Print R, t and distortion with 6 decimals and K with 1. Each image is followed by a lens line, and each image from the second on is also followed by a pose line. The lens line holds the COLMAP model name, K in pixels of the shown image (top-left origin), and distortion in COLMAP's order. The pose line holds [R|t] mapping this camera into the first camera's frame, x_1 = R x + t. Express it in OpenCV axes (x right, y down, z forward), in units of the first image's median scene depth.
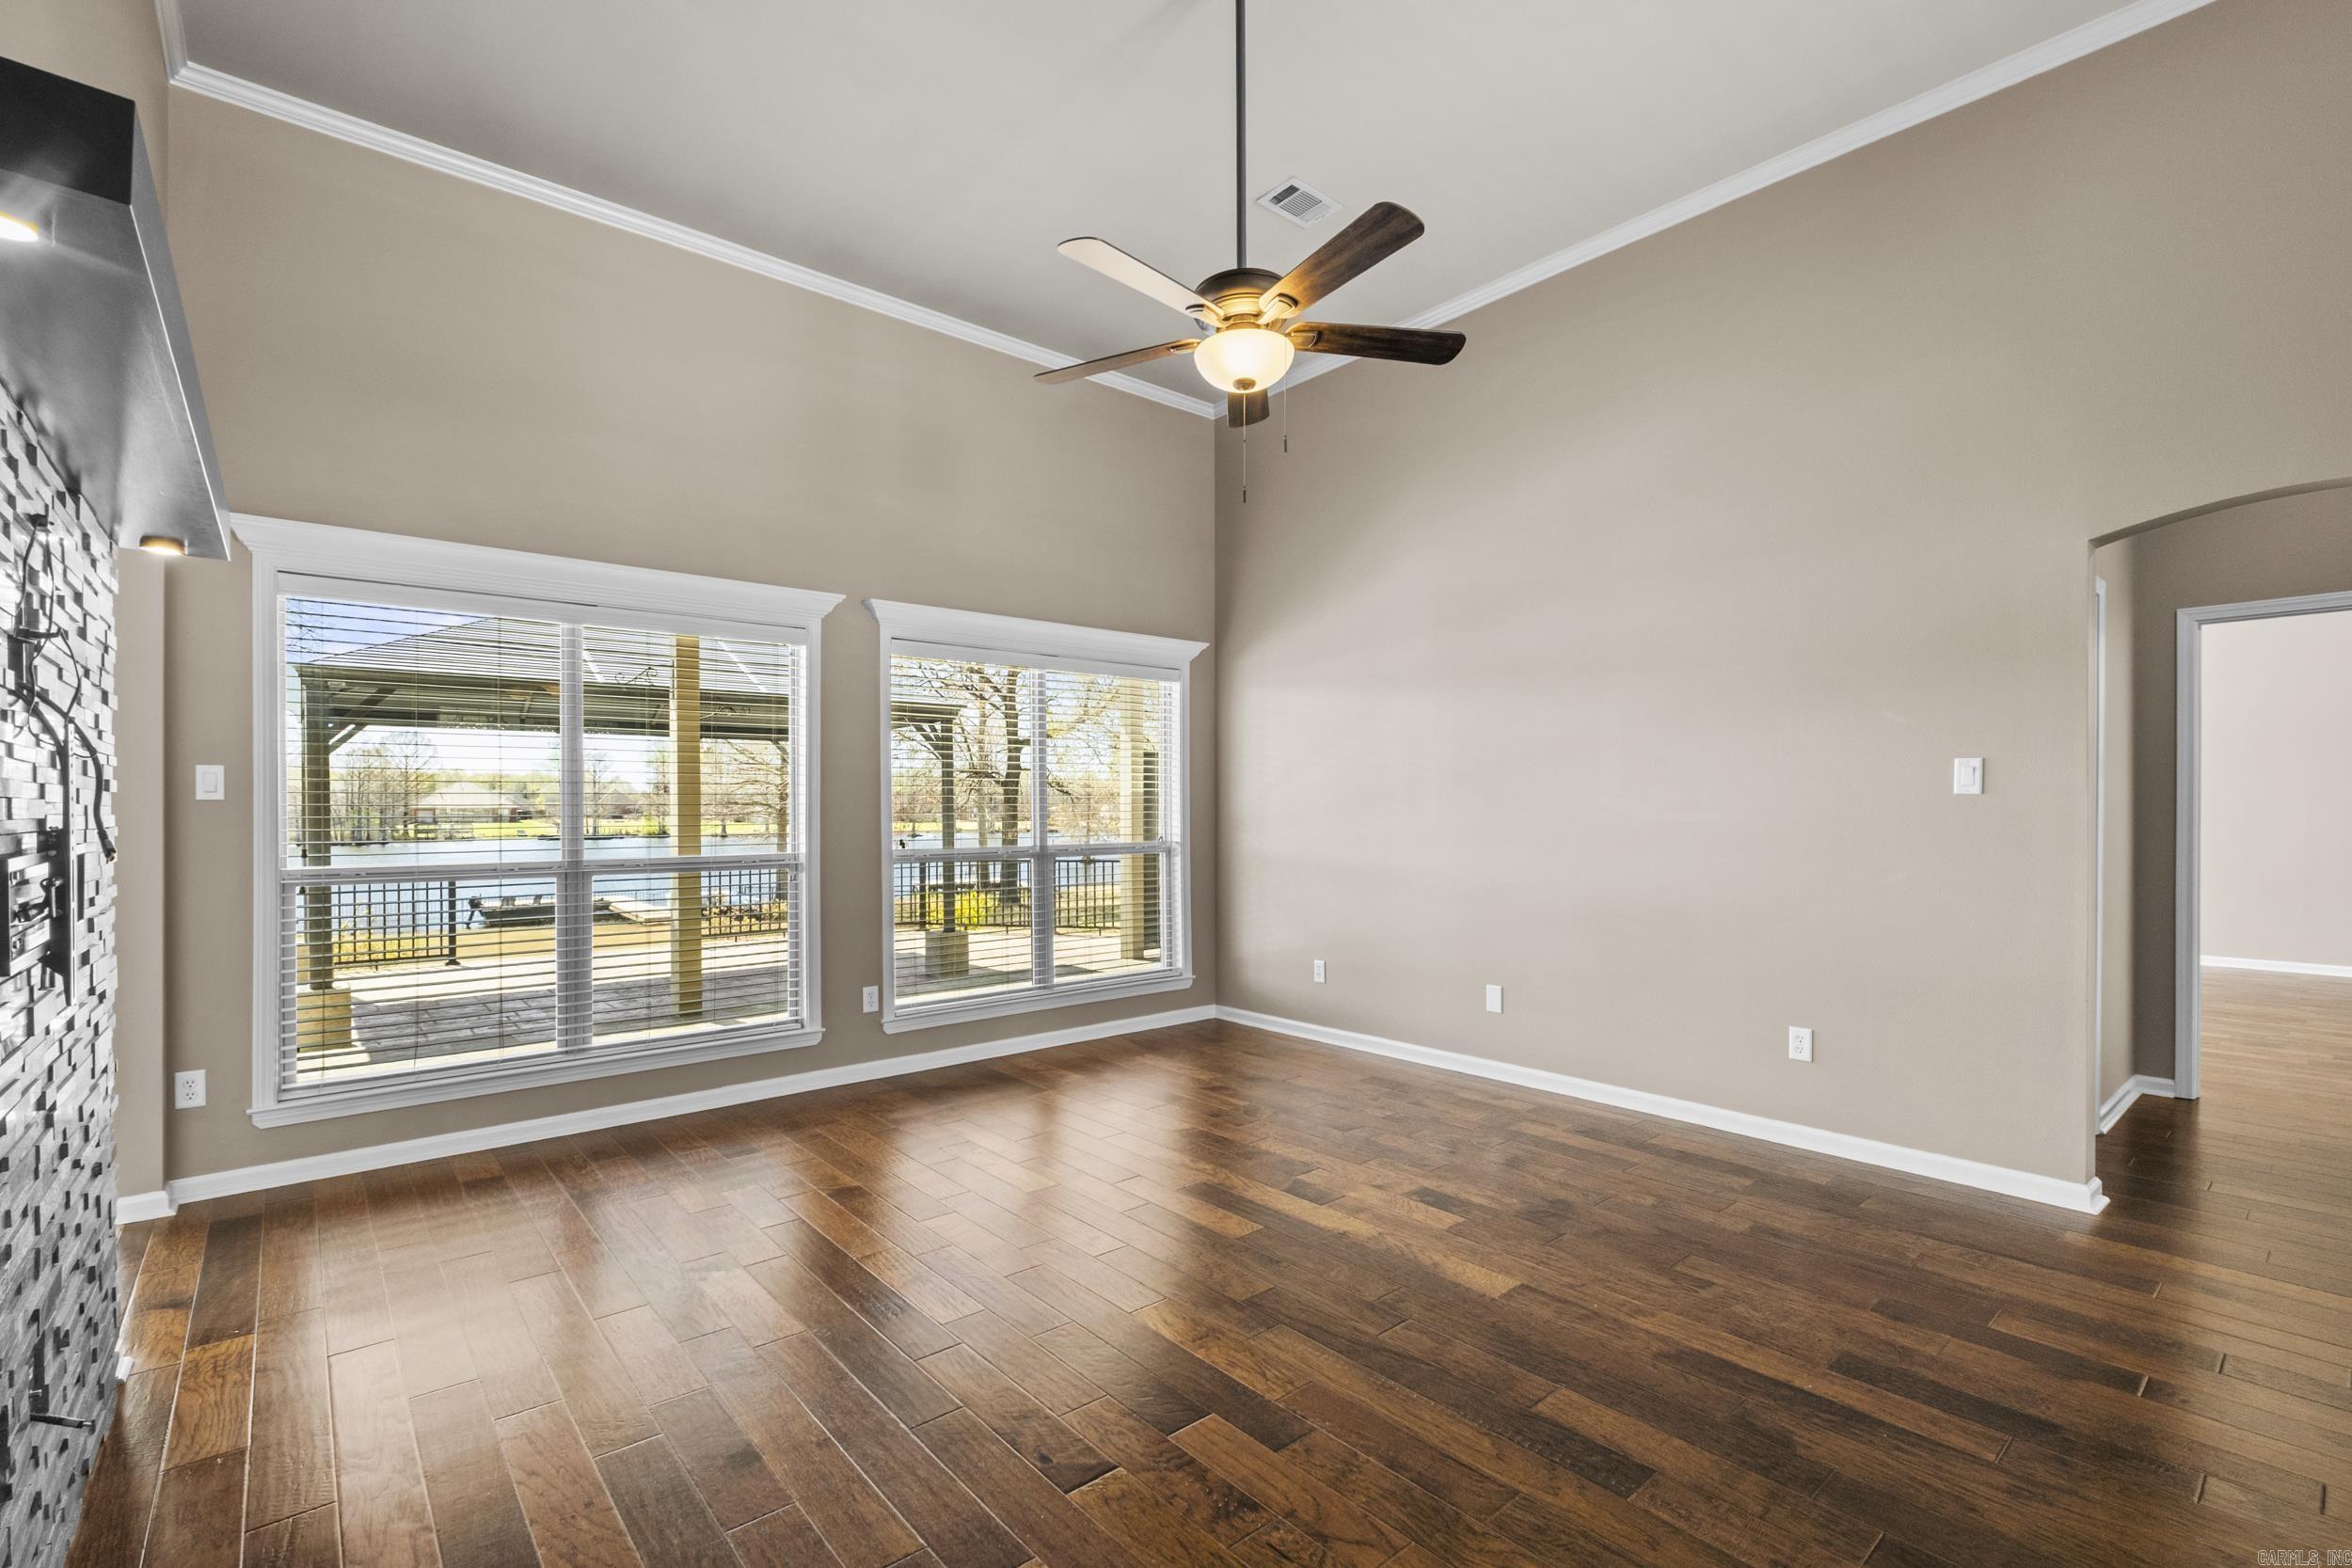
lens RADIAL K [[1027.4, 0, 1177.8], [0, 1027.4, 829.9], [0, 0, 1]] dist [-0.005395, -0.000419]
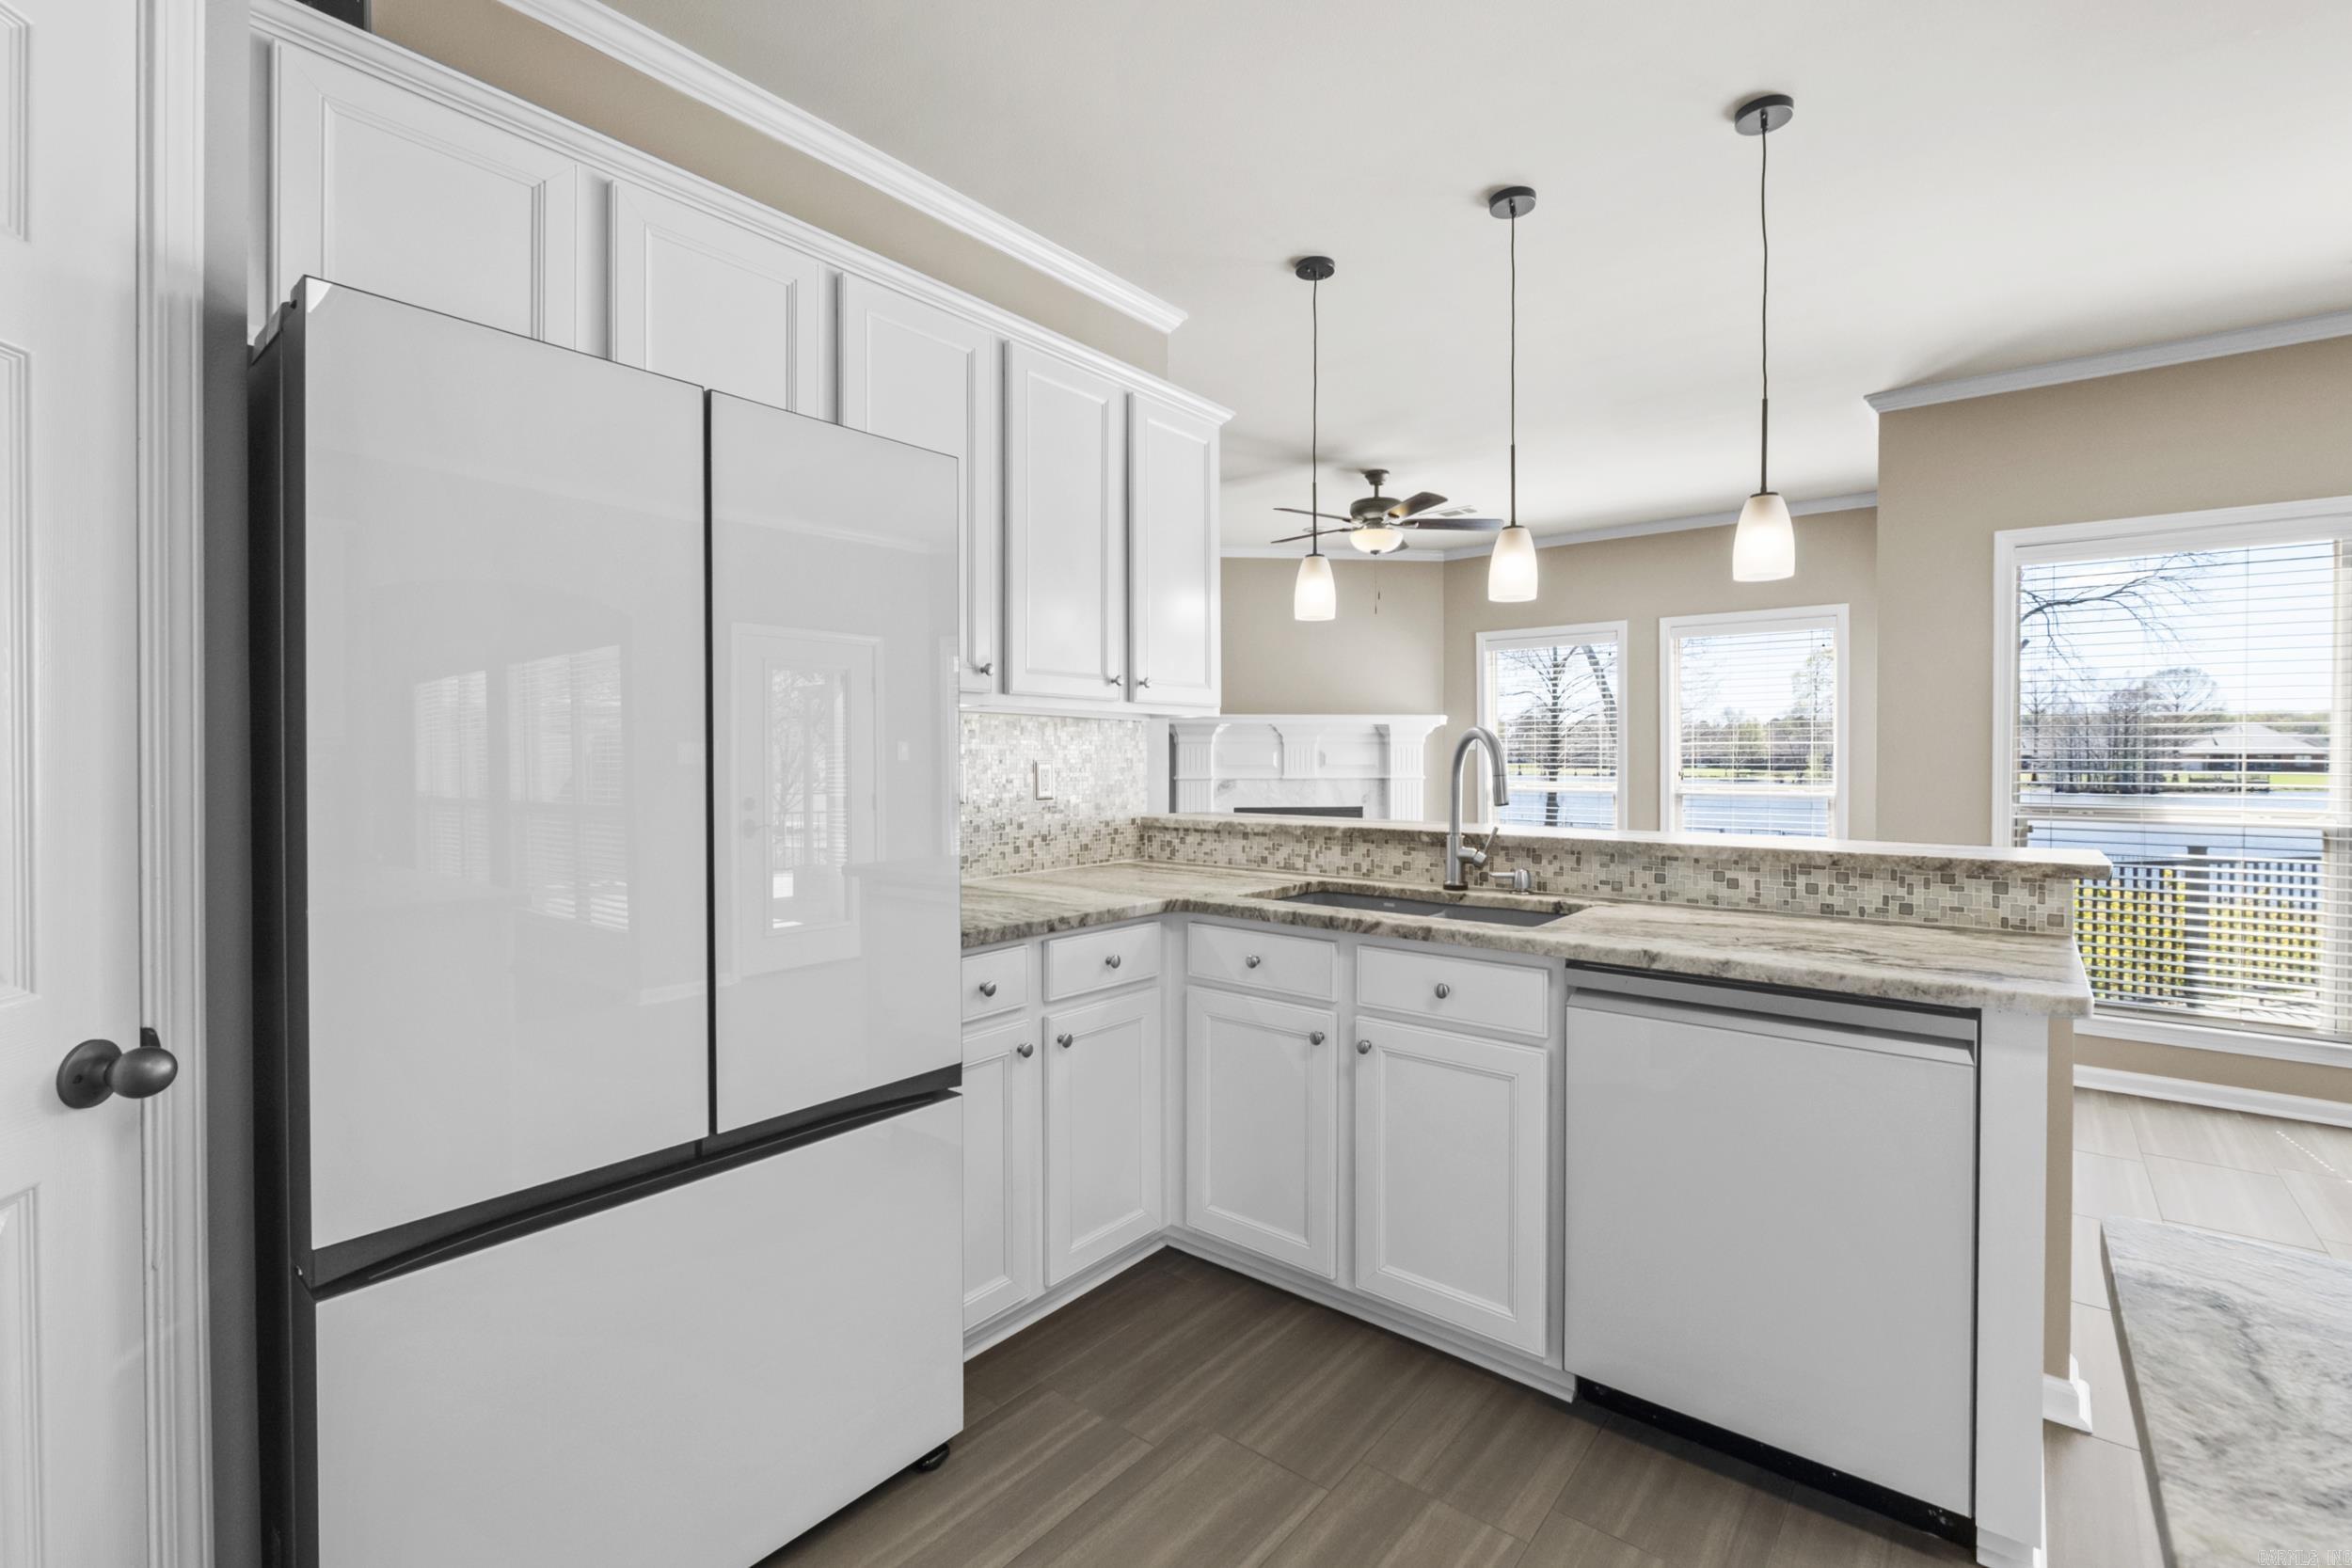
lens RADIAL K [[1027.4, 0, 1170.9], [0, 1027.4, 762.7], [0, 0, 1]] dist [-0.005395, -0.000419]
pose [[0.161617, 0.009657, -0.986806, -0.848390], [-0.021735, 0.999744, 0.006224, 0.005886], [0.986614, 0.020442, 0.161785, -0.140419]]
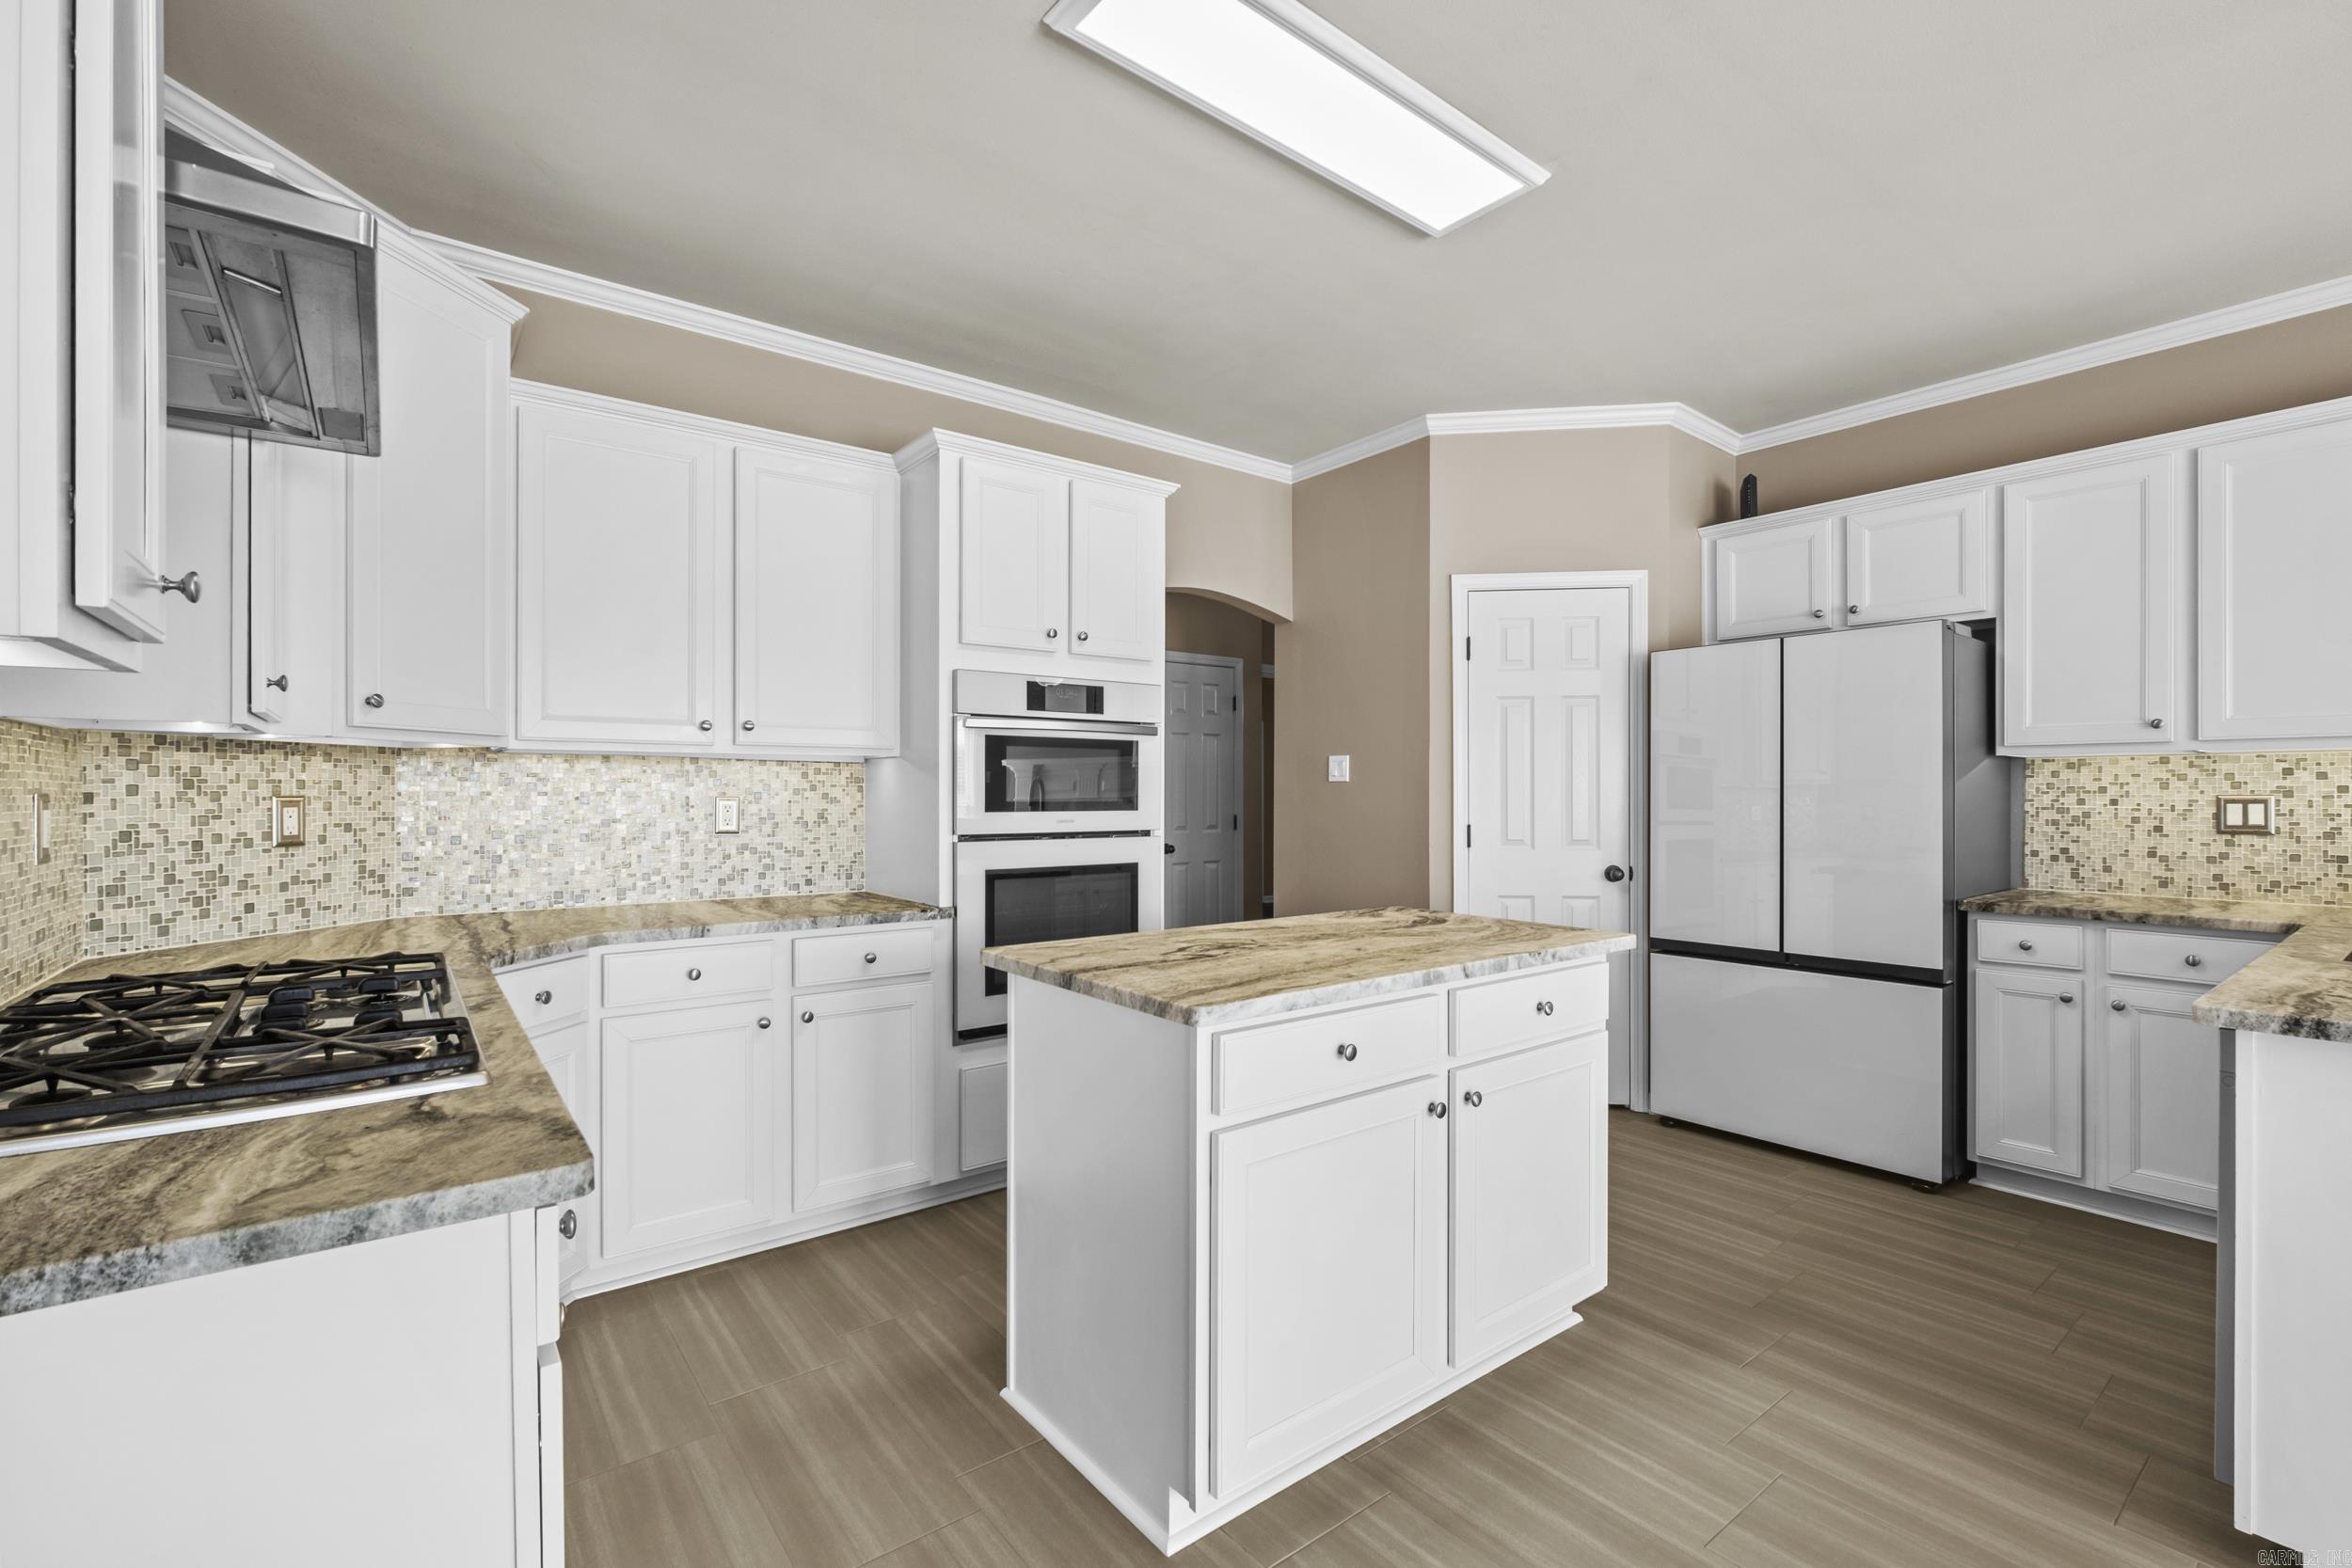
lens RADIAL K [[1027.4, 0, 1159.5], [0, 1027.4, 793.5], [0, 0, 1]] dist [-0.005395, -0.000419]
pose [[-0.997822, 0.004046, 0.065834, -0.775625], [0.005361, 0.999789, 0.019818, -0.007916], [-0.065740, 0.020128, -0.997634, 0.578499]]
